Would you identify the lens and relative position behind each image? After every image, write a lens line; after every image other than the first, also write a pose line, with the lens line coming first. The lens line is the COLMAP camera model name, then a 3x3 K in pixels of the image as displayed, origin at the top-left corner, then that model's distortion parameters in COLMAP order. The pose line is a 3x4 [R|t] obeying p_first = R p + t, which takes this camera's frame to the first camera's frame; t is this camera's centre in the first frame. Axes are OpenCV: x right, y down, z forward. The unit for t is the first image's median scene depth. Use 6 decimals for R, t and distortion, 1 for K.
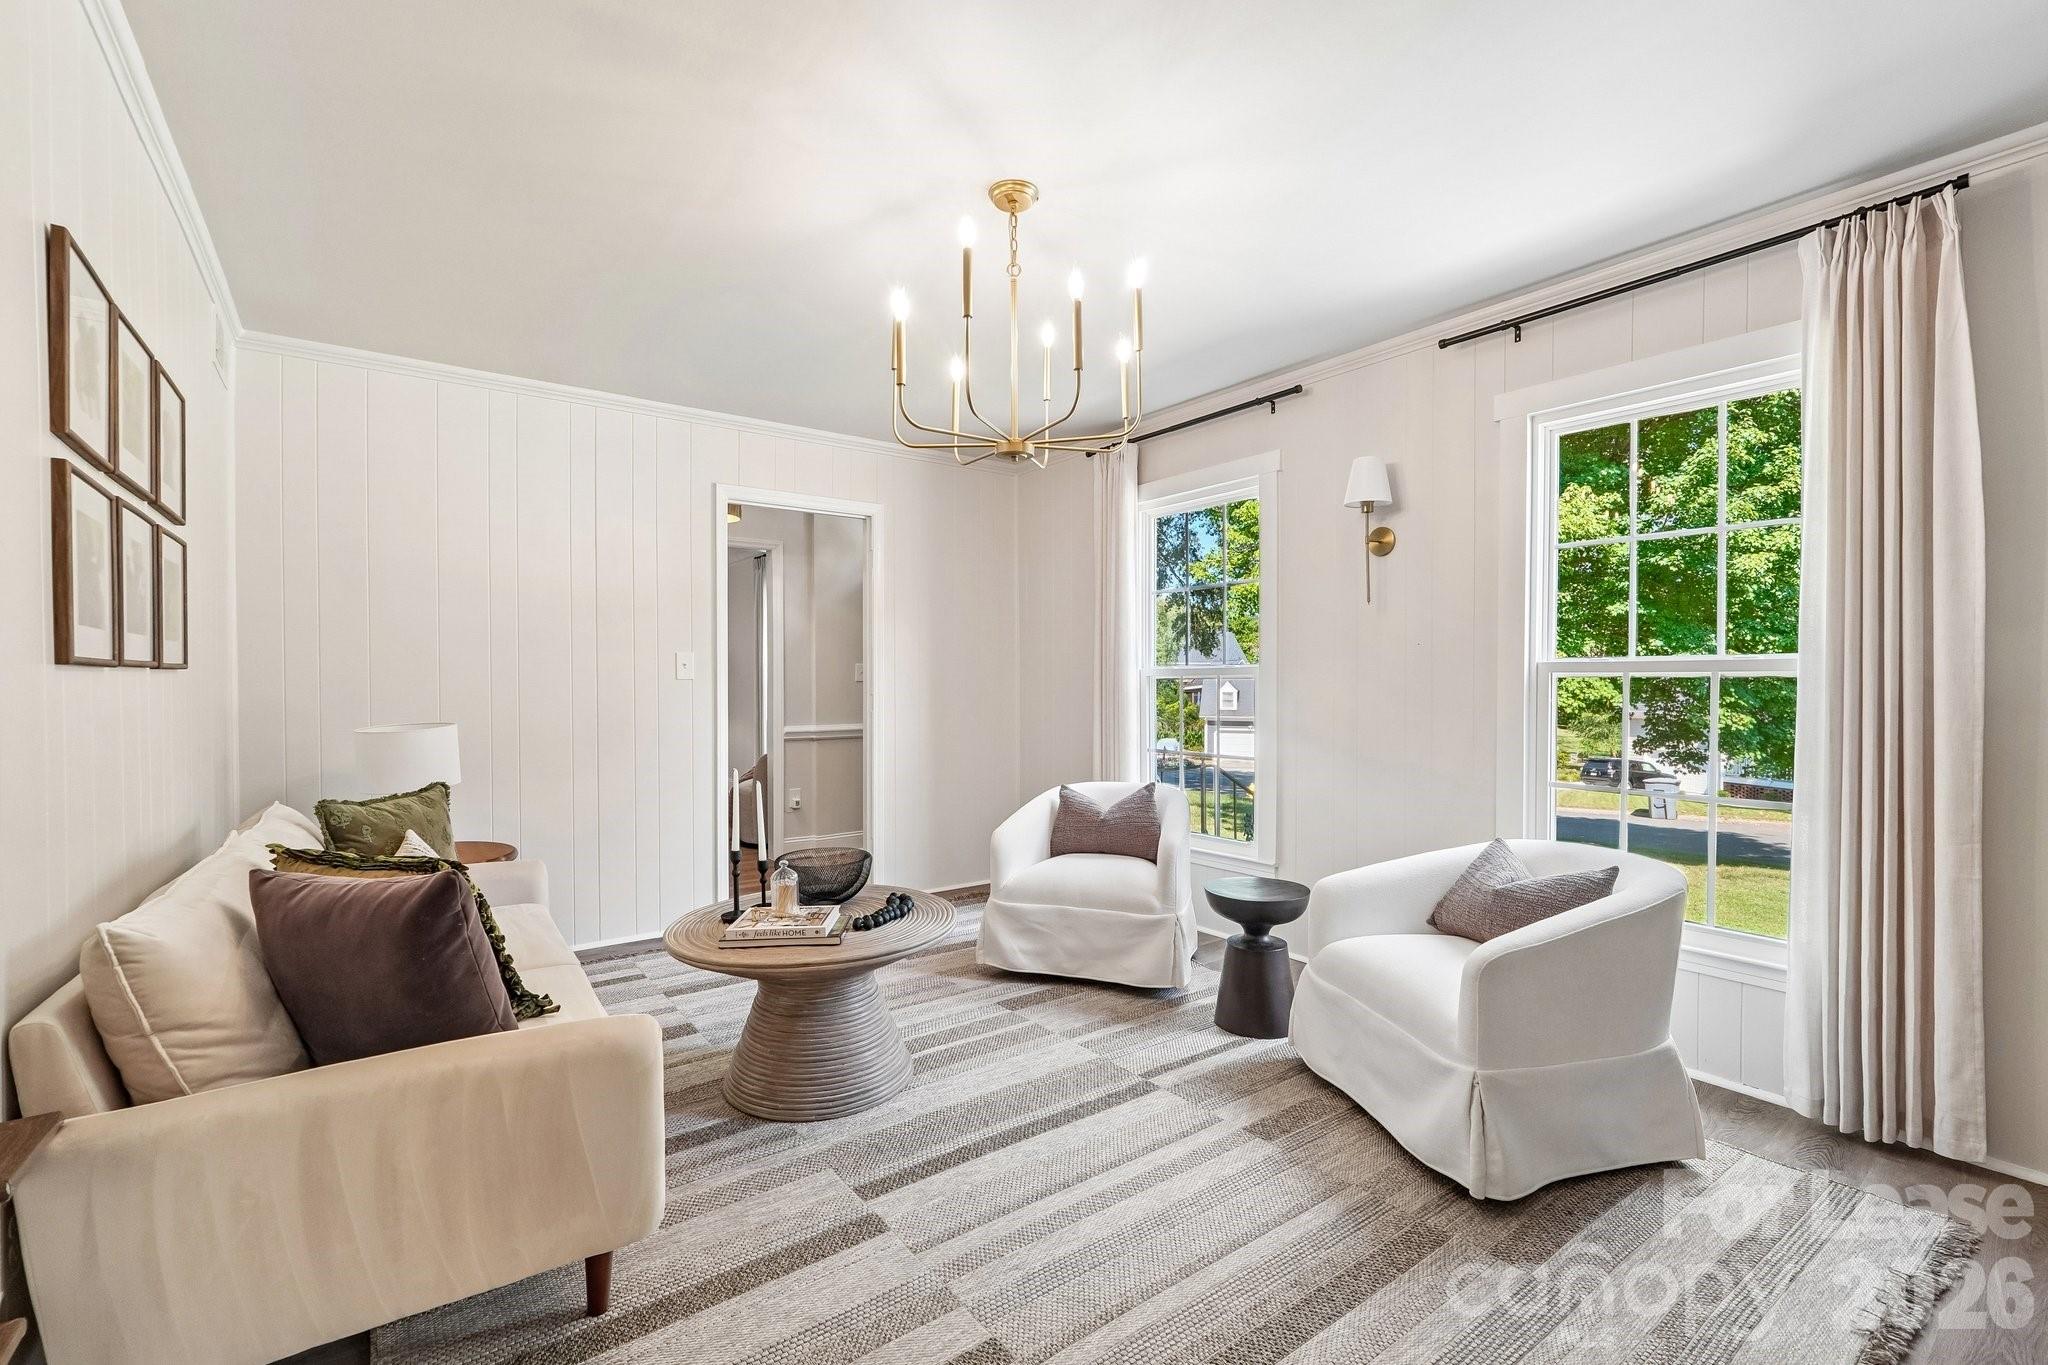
lens RADIAL K [[872.9, 0, 1024.0], [0, 872.9, 682.5], [0, 0, 1]] dist [-0.012477, 0.008278]
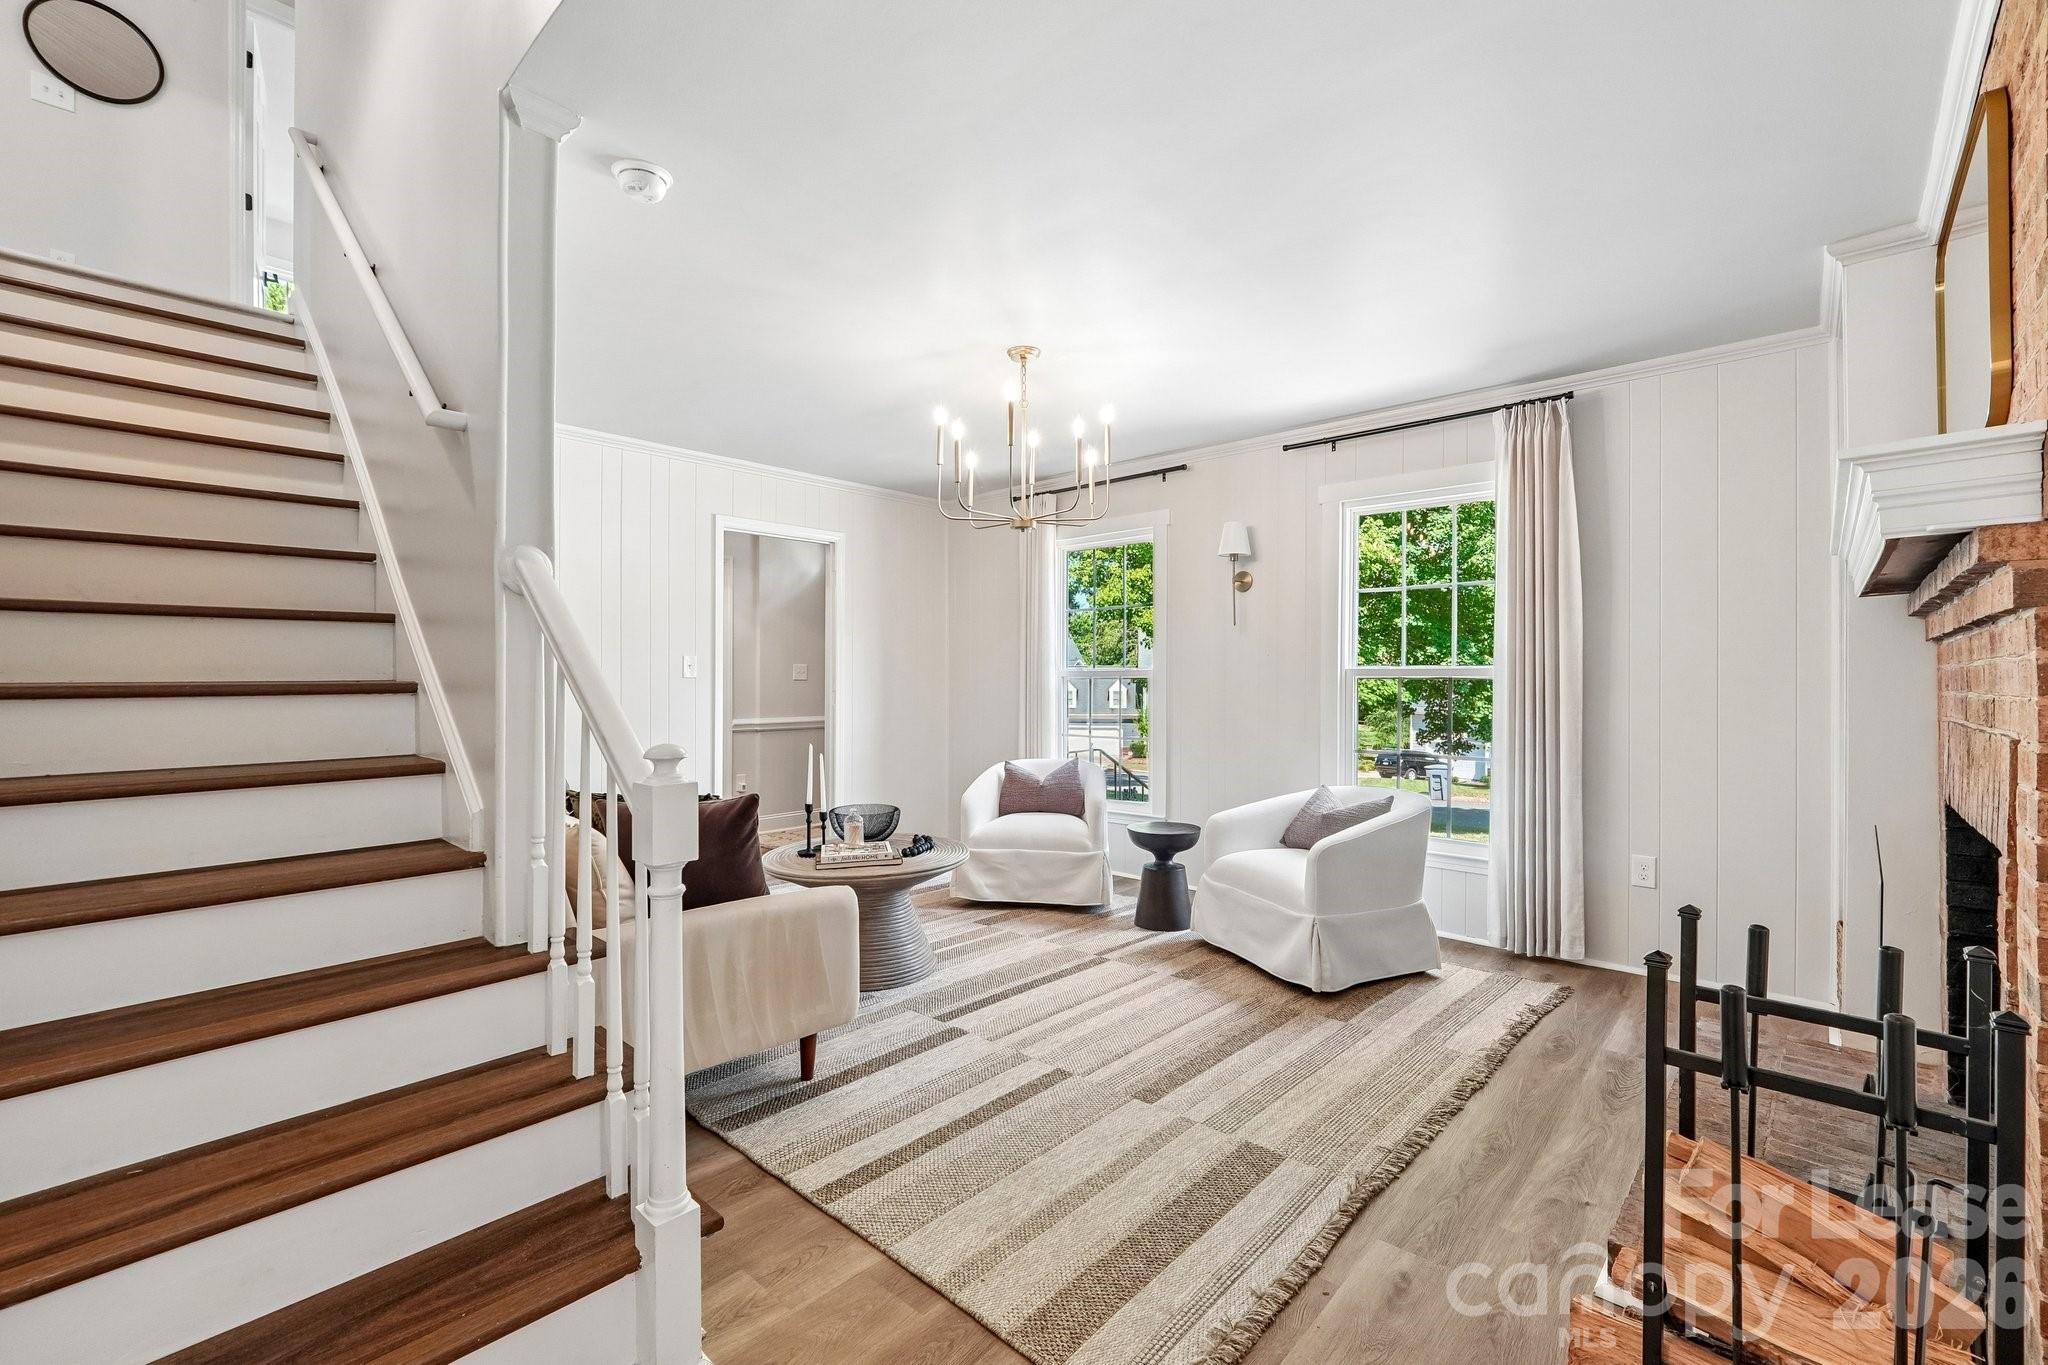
lens RADIAL K [[879.2, 0, 1018.4], [0, 879.2, 670.1], [0, 0, 1]] dist [-0.003602, 0.000180]
pose [[0.983186, 0.005191, 0.182535, -0.267523], [-0.002881, 0.999912, -0.012917, -0.000356], [-0.182586, 0.012174, 0.983114, -0.426403]]
